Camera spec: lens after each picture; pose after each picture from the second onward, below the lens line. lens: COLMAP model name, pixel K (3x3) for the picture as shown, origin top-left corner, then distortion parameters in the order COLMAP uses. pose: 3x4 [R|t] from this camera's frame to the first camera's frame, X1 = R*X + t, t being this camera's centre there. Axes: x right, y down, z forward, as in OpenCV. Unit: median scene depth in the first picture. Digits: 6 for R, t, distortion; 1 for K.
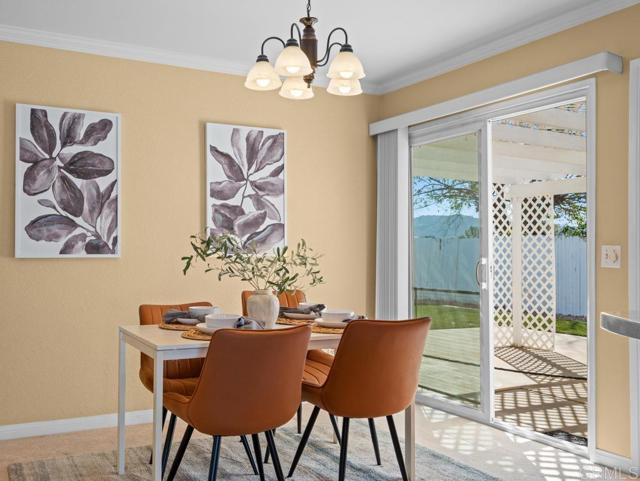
lens RADIAL K [[650.5, 0, 320.2], [0, 650.5, 242.0], [0, 0, 1]] dist [0.020930, 0.000000]
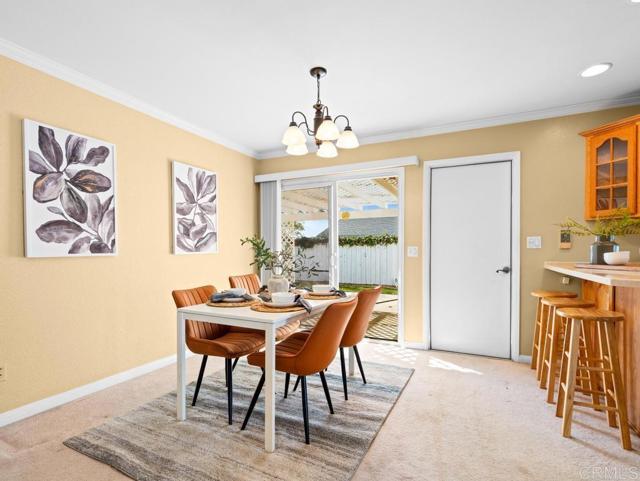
lens RADIAL K [[325.3, 0, 317.4], [0, 325.3, 252.7], [0, 0, 1]] dist [0.008894, -0.002680]
pose [[0.827097, -0.010922, 0.561954, -0.346267], [-0.004296, 0.999659, 0.025752, -0.000558], [-0.562043, -0.023713, 0.826768, 0.240301]]
